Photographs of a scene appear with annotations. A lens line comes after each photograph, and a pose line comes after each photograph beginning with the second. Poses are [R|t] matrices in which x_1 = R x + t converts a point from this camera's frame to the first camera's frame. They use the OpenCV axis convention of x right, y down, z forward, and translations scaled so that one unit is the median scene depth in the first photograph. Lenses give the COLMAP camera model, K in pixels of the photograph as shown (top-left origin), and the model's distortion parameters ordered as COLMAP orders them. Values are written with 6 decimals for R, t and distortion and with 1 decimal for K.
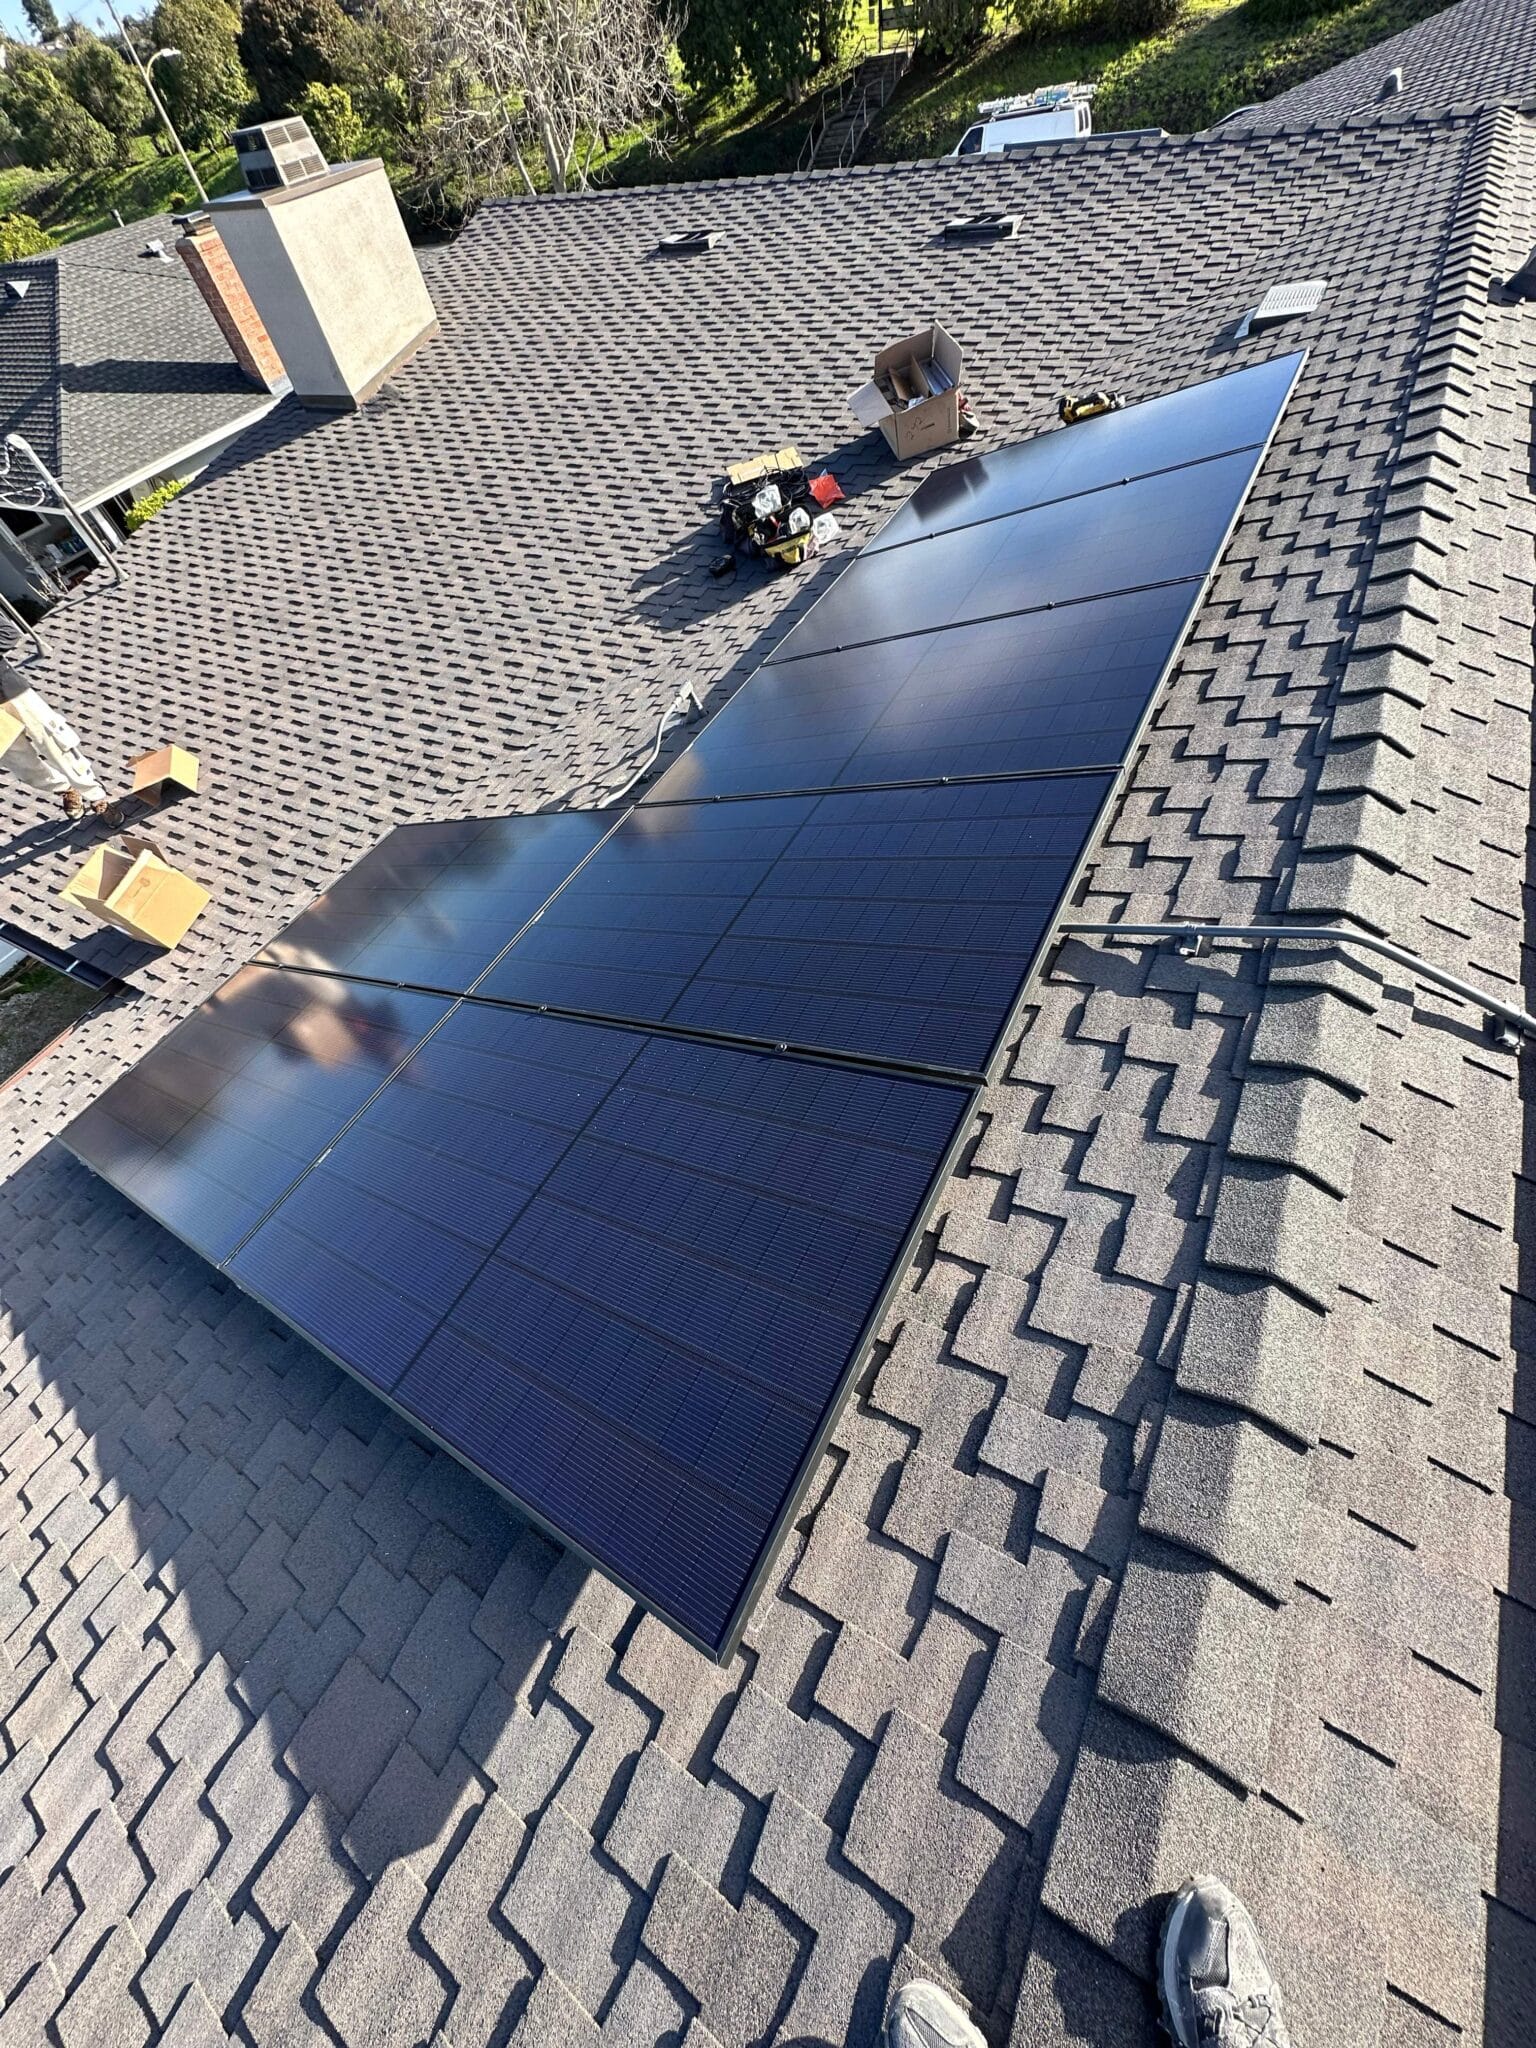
lens RADIAL K [[814.4, 0, 768.0], [0, 814.4, 1024.0], [0, 0, 1]] dist [-0.000868, 0.000612]
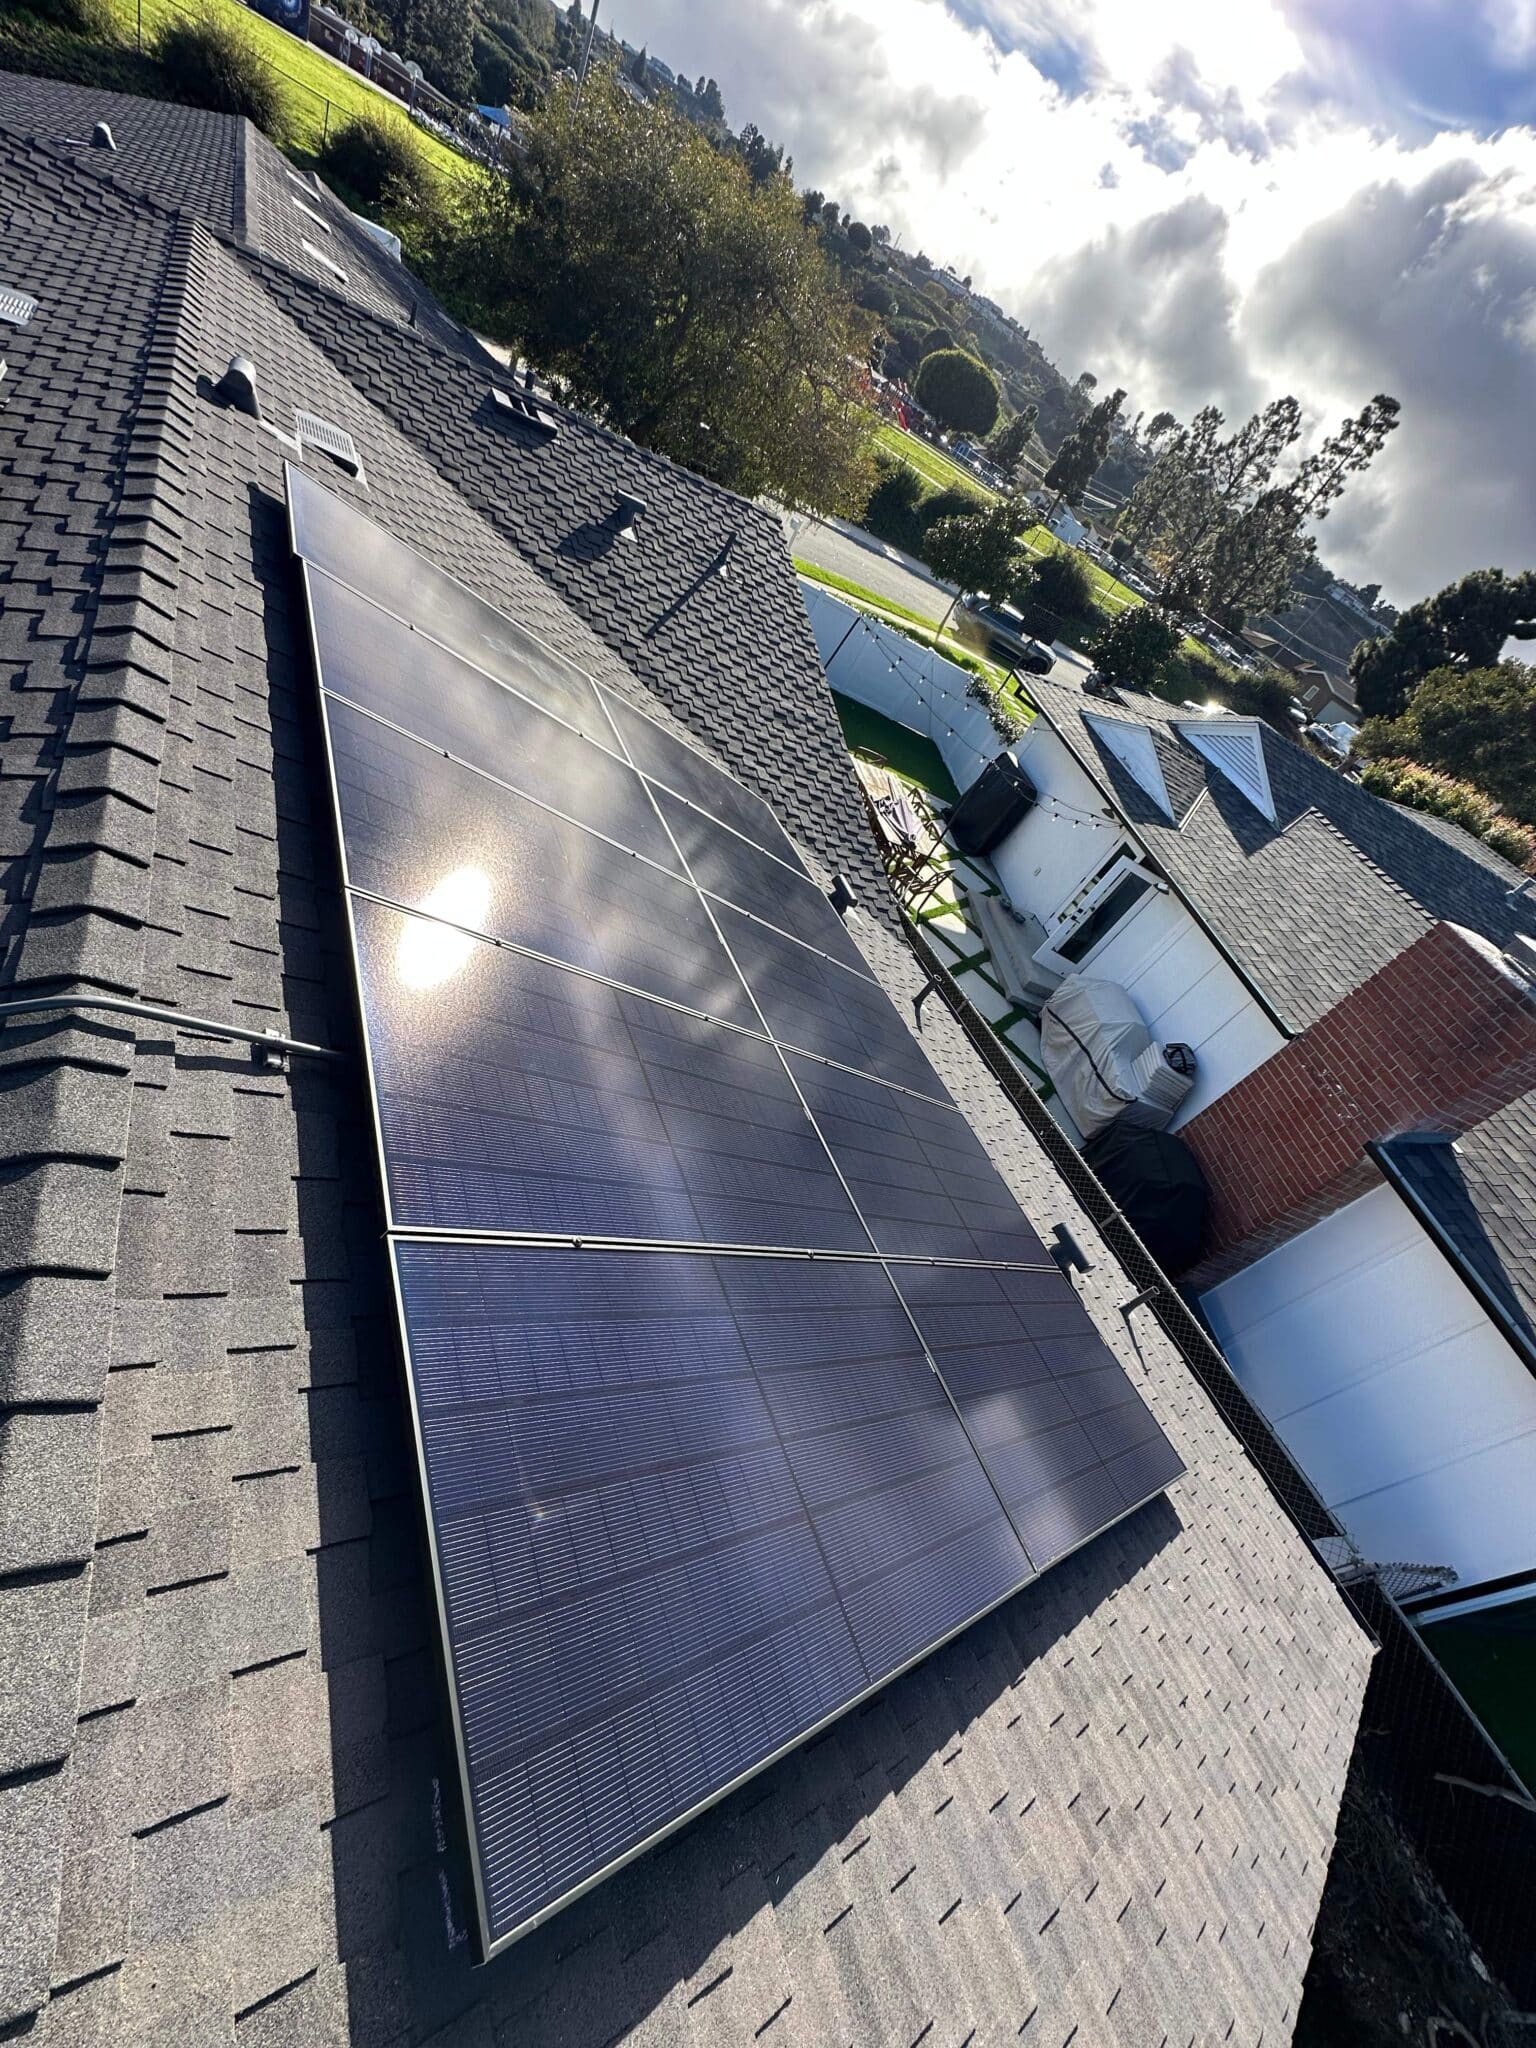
lens RADIAL K [[814.4, 0, 768.0], [0, 814.4, 1024.0], [0, 0, 1]] dist [-0.000868, 0.000612]
pose [[0.475636, -0.222060, 0.851152, 0.215260], [0.253827, 0.961099, 0.108902, 0.014416], [-0.842224, 0.164248, 0.513499, -0.132979]]
